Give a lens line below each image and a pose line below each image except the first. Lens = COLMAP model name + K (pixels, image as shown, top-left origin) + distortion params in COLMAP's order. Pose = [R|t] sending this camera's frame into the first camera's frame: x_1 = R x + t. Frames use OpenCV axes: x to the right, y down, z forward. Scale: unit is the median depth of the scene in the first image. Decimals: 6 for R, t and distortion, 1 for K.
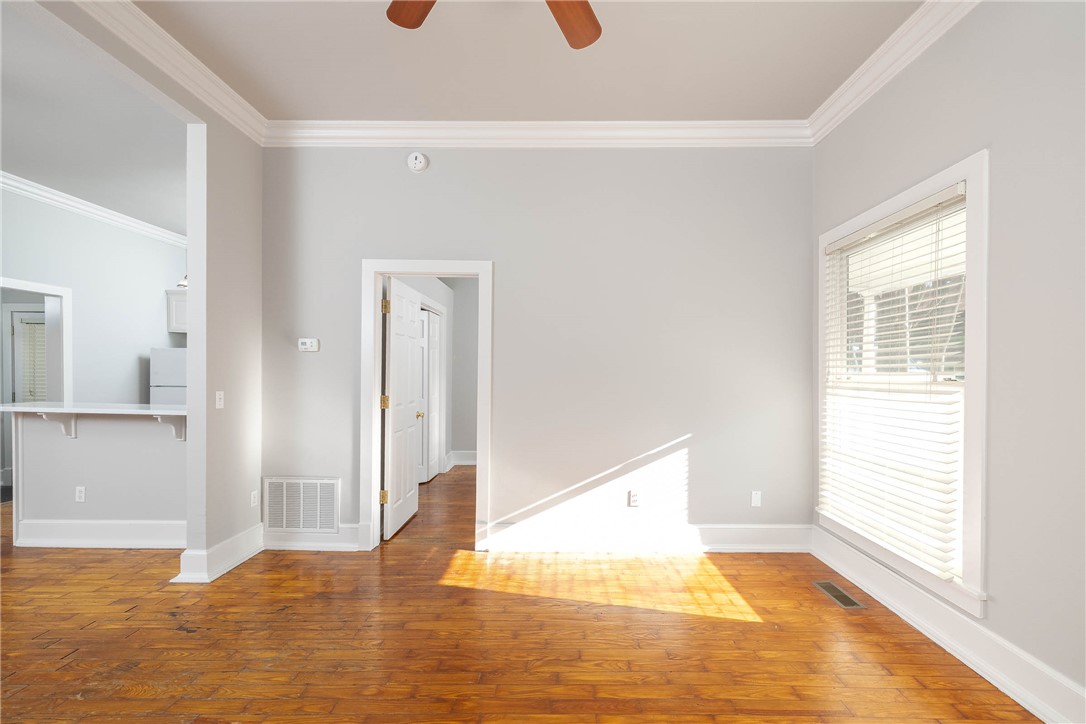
lens RADIAL K [[477.1, 0, 554.7], [0, 477.1, 370.5], [0, 0, 1]] dist [-0.001688, 0.000657]
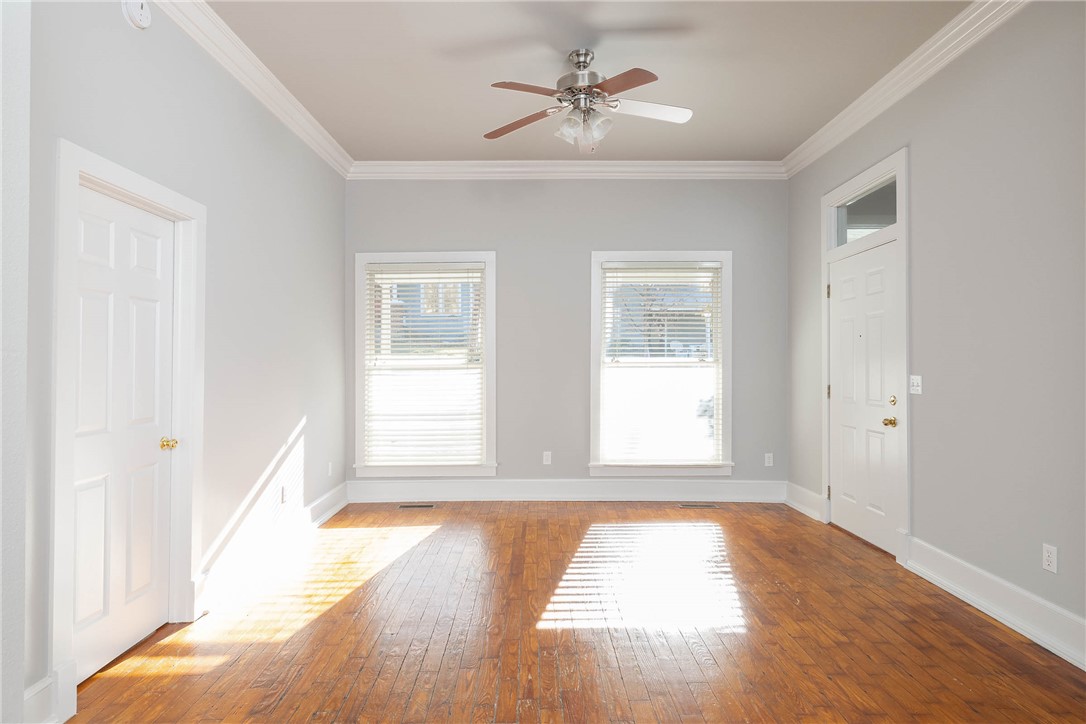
lens RADIAL K [[617.6, 0, 544.3], [0, 617.6, 363.0], [0, 0, 1]] dist [0.042836, -0.002171]
pose [[-0.025781, -0.014175, 0.999567, -1.112601], [0.010930, 0.999836, 0.014461, -0.003567], [-0.999608, 0.011298, -0.025622, 0.528714]]
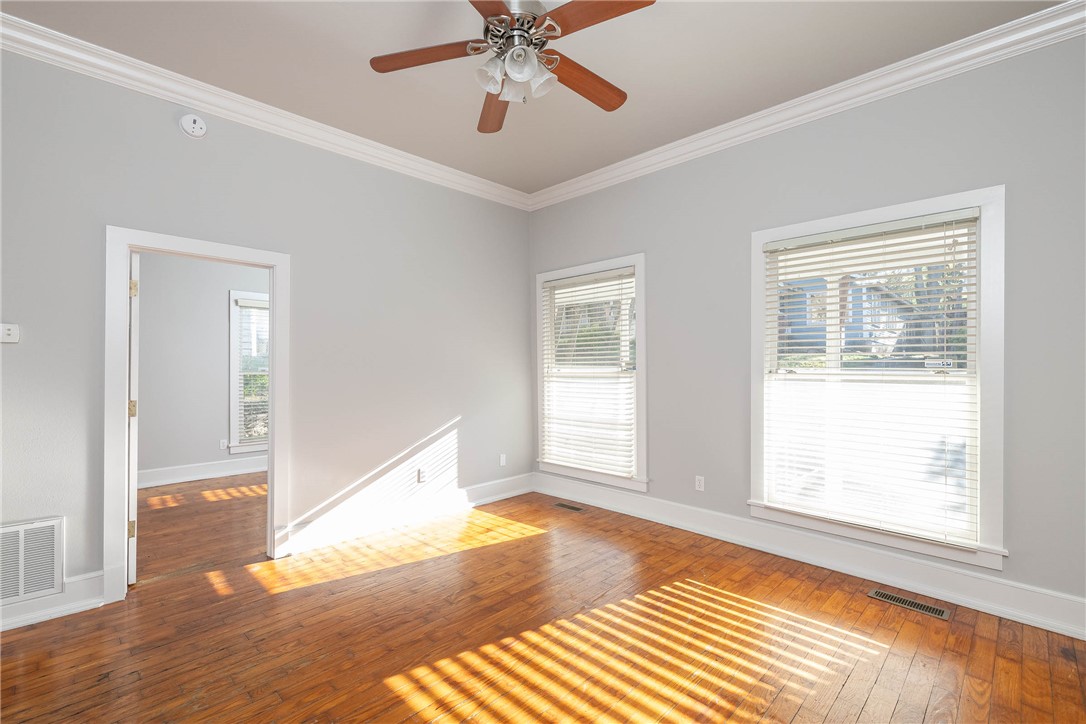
lens RADIAL K [[477.1, 0, 534.6], [0, 477.1, 362.5], [0, 0, 1]] dist [-0.001688, 0.000657]
pose [[0.707686, -0.000304, 0.706527, -0.490516], [0.011094, 0.999881, -0.010682, 0.005241], [-0.706440, 0.015398, 0.707606, -0.036617]]
